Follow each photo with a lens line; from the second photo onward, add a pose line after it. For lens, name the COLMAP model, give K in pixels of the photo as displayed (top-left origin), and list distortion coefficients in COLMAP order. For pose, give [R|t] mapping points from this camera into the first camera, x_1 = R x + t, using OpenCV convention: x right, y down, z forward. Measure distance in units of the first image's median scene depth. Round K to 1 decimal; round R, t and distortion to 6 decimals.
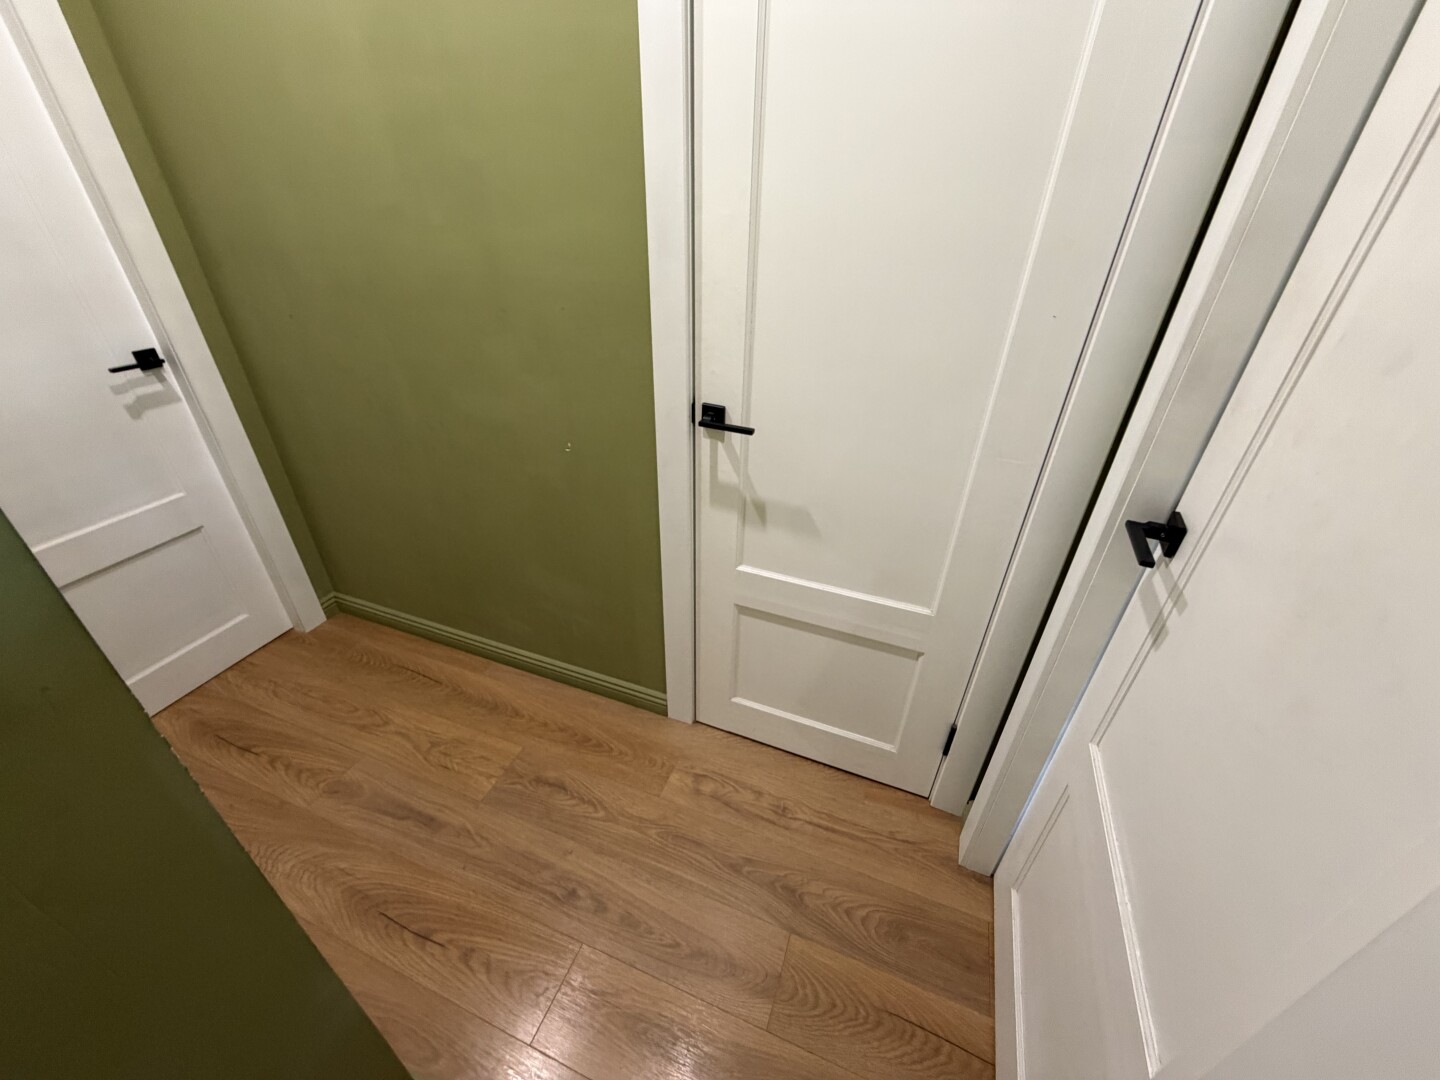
lens RADIAL K [[573.8, 0, 719.0], [0, 573.8, 540.6], [0, 0, 1]] dist [-0.000344, 0.000572]
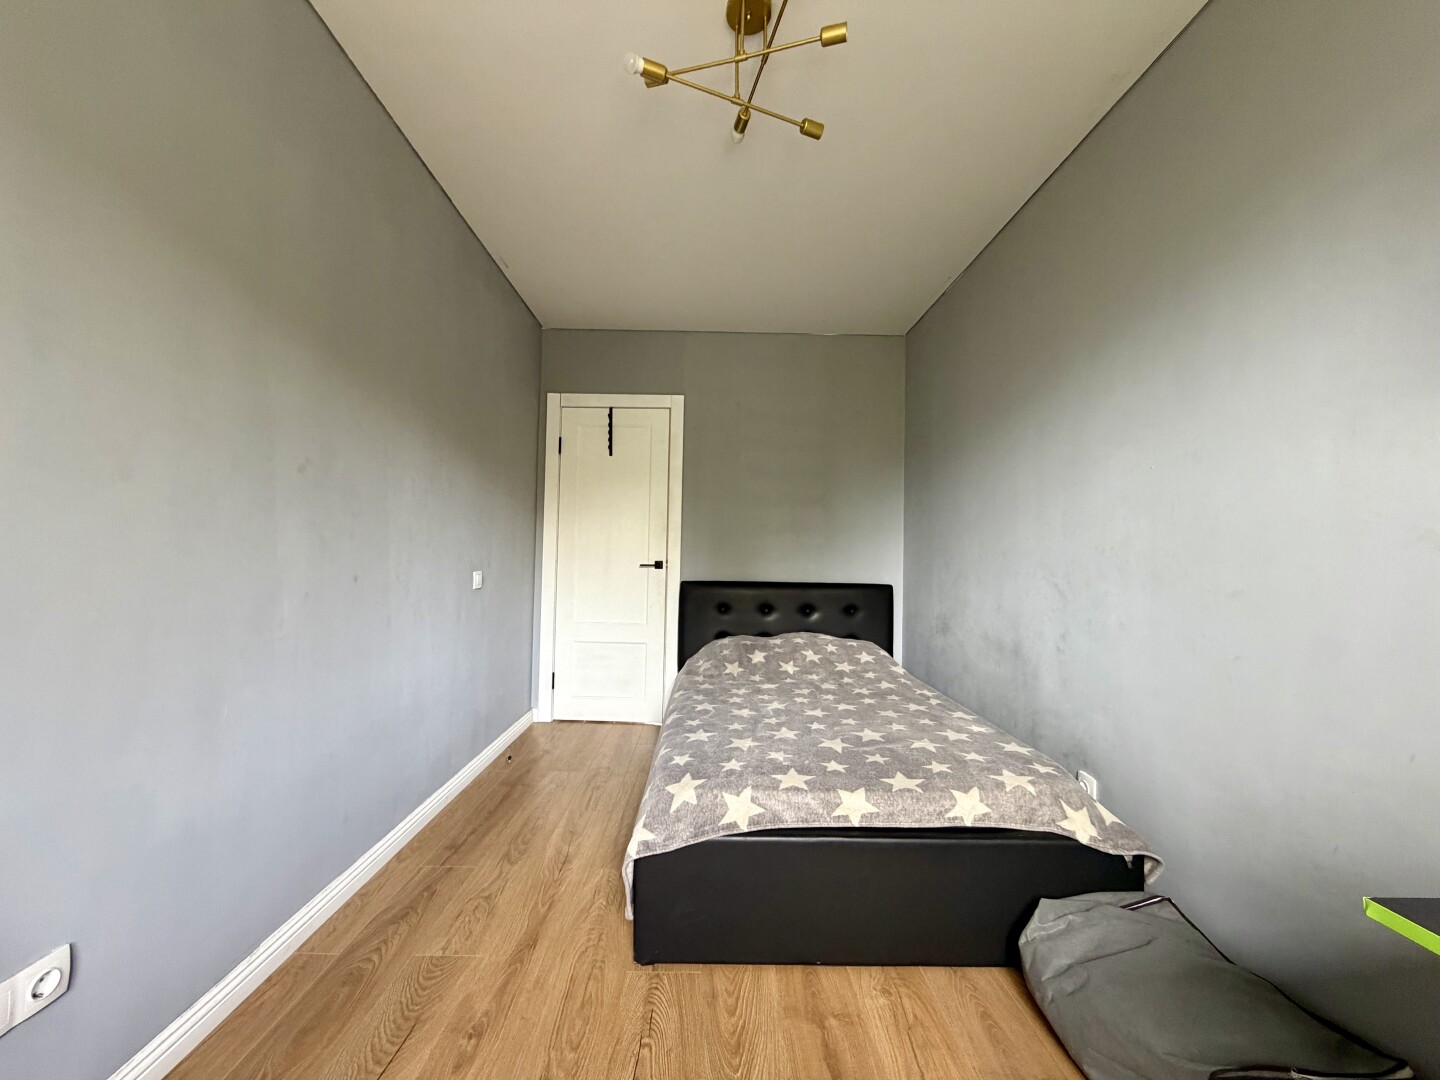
lens RADIAL K [[573.8, 0, 718.6], [0, 573.8, 542.0], [0, 0, 1]] dist [-0.000344, 0.000572]
pose [[0.375479, -0.020908, -0.926595, 1.619110], [-0.493182, 0.841949, -0.218847, -0.019993], [0.784721, 0.539152, 0.305822, 0.631185]]
